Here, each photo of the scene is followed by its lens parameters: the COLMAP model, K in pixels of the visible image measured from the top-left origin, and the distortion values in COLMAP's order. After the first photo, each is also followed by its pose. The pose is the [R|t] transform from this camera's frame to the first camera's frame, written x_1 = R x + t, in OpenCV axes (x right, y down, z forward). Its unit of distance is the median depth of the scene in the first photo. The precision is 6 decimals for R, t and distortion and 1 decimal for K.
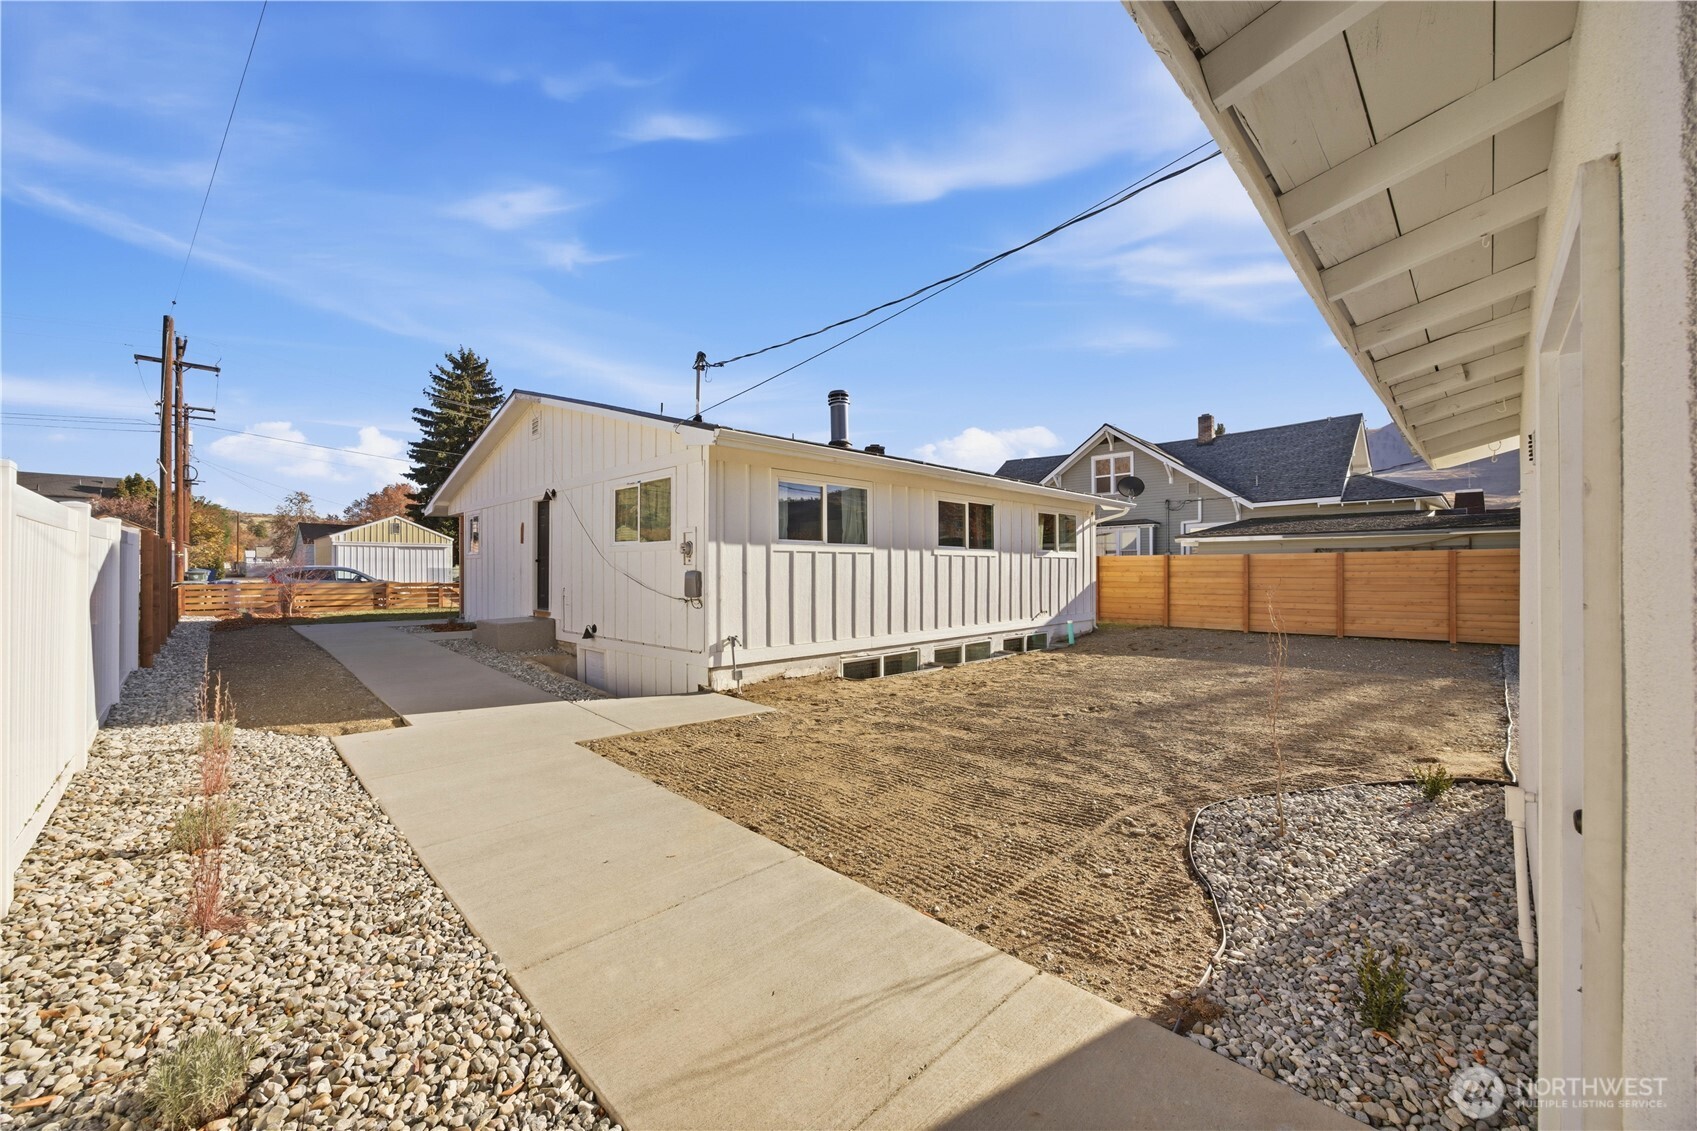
lens RADIAL K [[645.7, 0, 848.5], [0, 645.7, 565.5], [0, 0, 1]] dist [-0.008925, 0.000405]
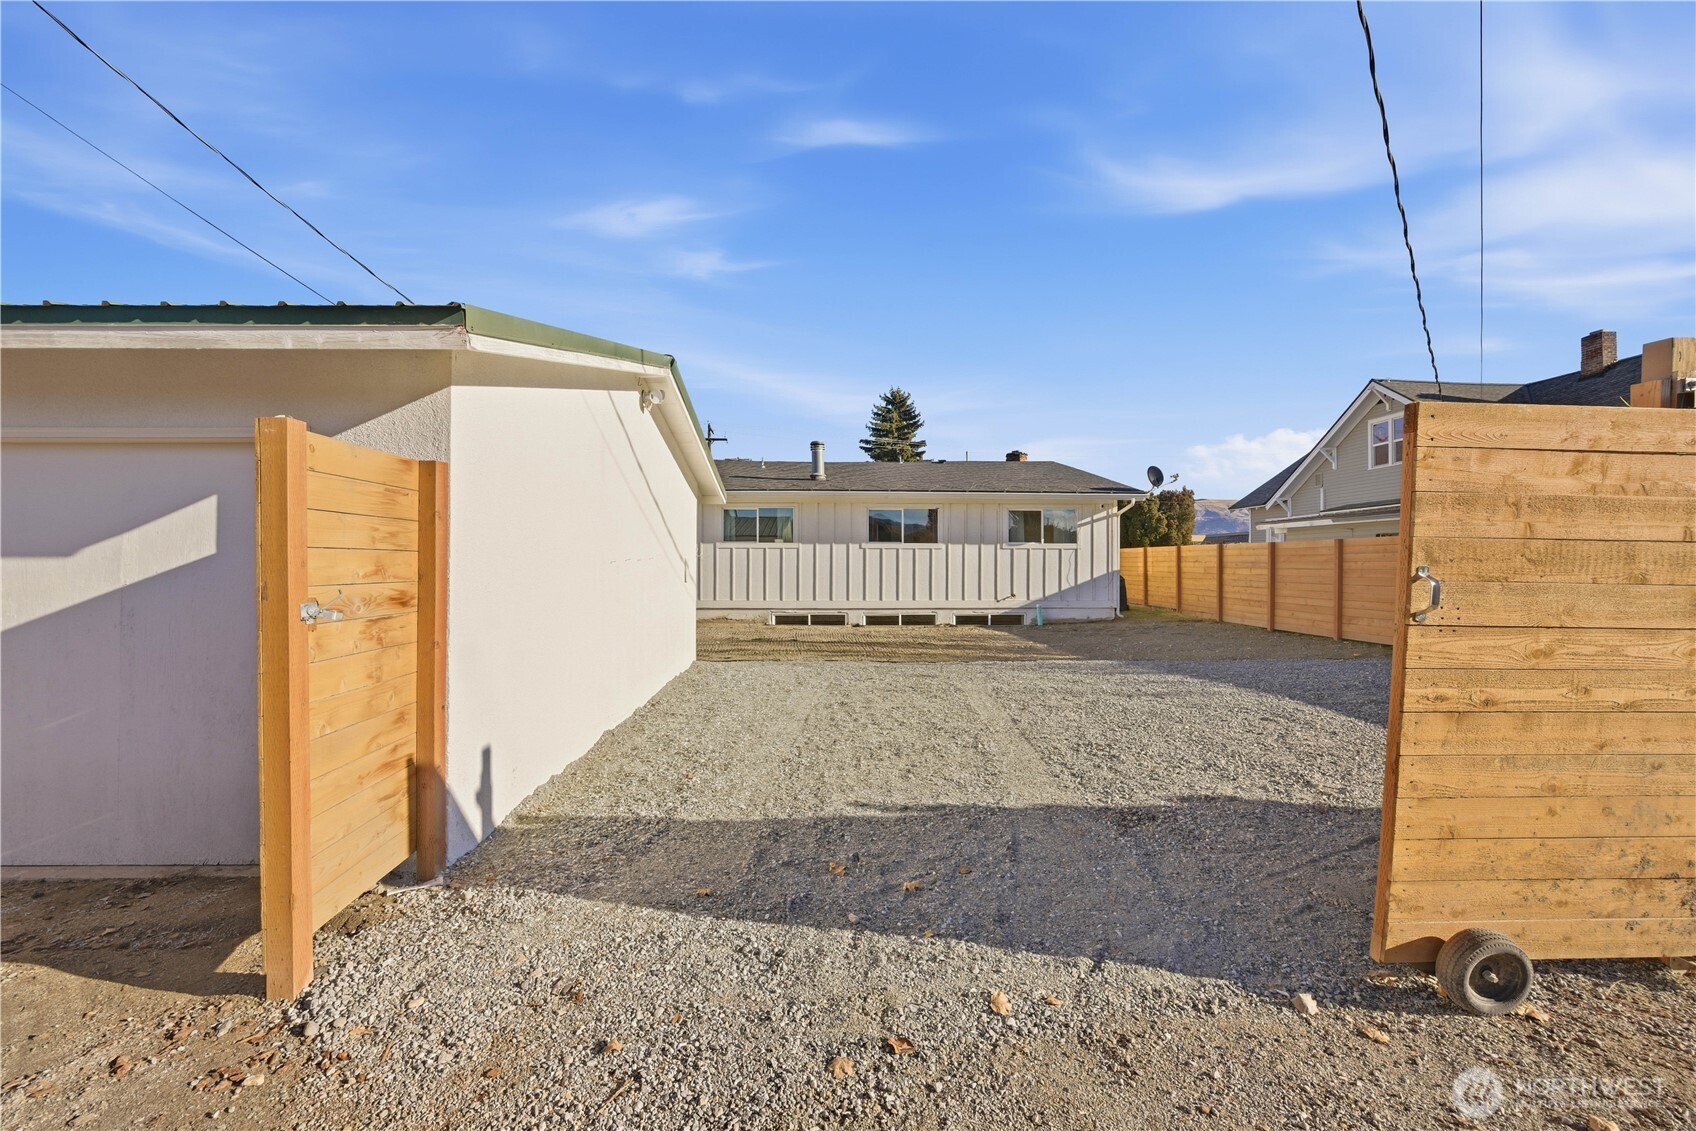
lens RADIAL K [[645.3, 0, 848.0], [0, 645.3, 565.5], [0, 0, 1]] dist [-0.008925, 0.000405]
pose [[0.735445, 0.009337, -0.677520, 0.890864], [-0.000583, 0.999913, 0.013147, 0.003153], [0.677584, -0.009274, 0.735387, -0.056343]]
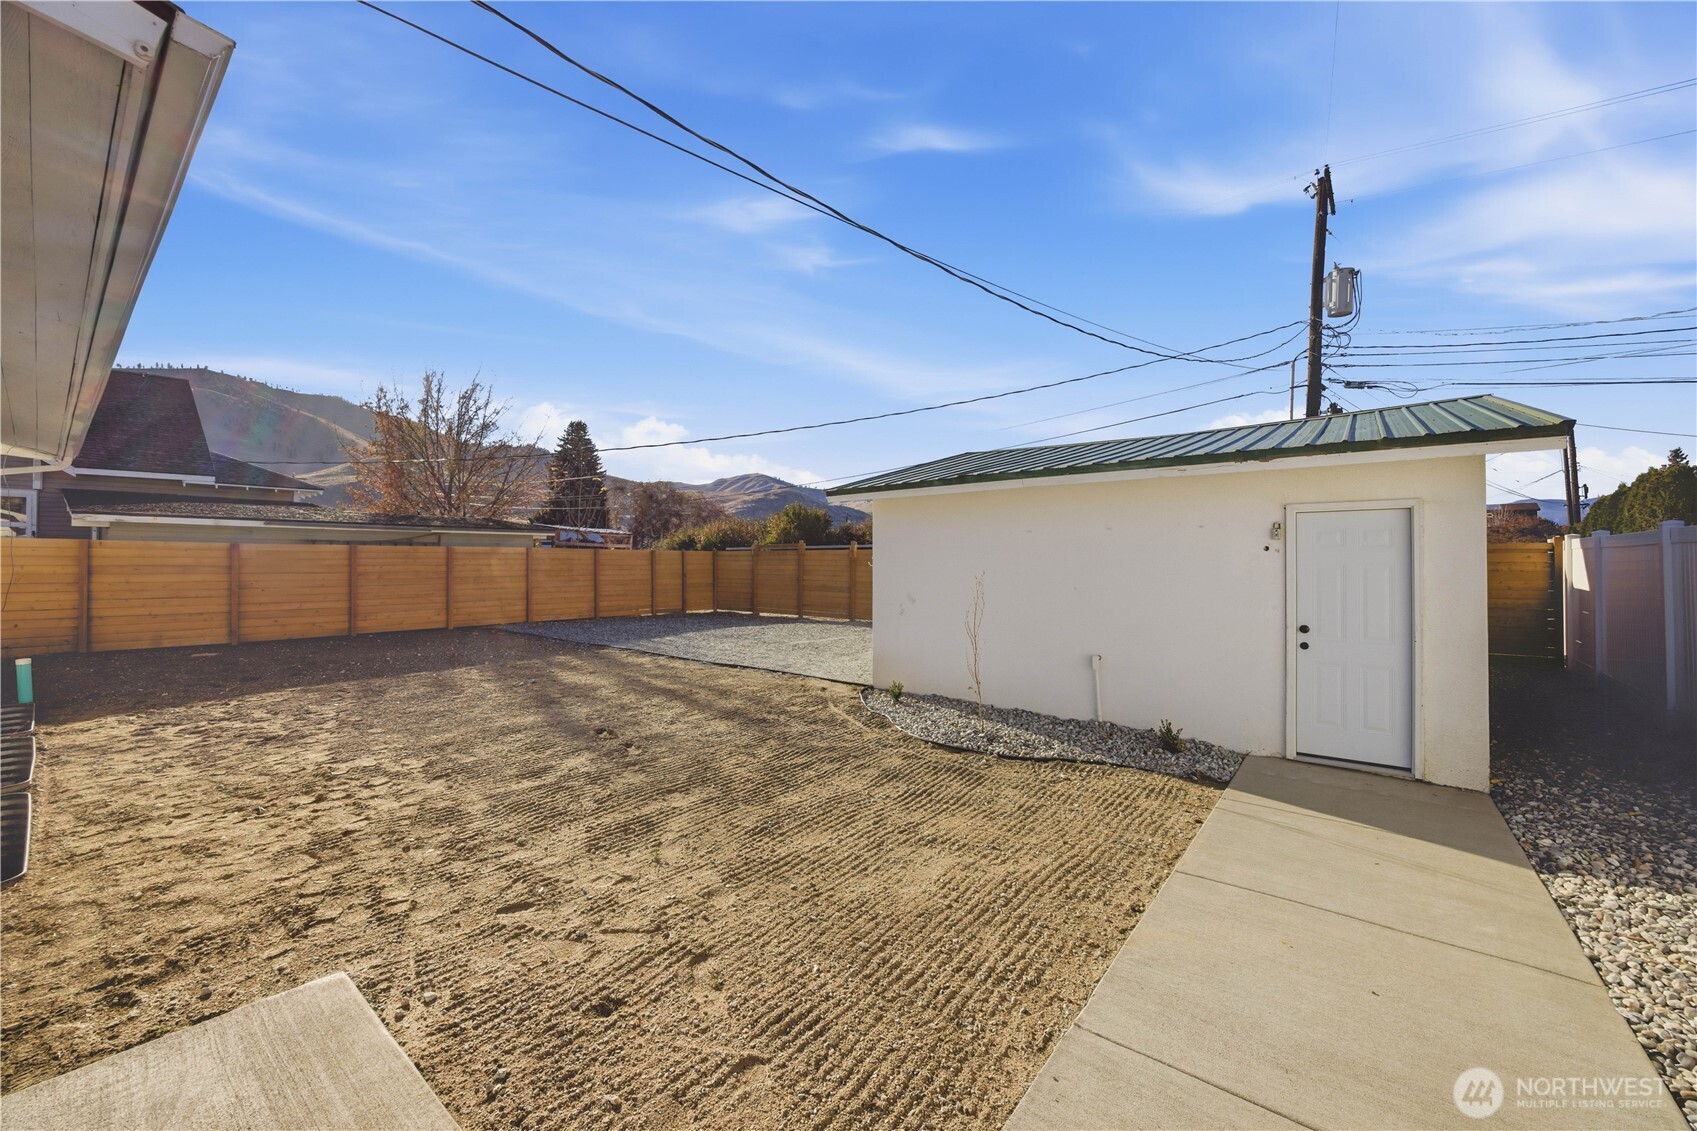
lens RADIAL K [[645.7, 0, 848.5], [0, 645.7, 565.5], [0, 0, 1]] dist [-0.008925, 0.000405]
pose [[-0.083294, -0.000623, 0.996525, -0.233575], [-0.012129, 0.999926, -0.000388, 0.000707], [-0.996451, -0.012120, -0.083295, 0.372841]]
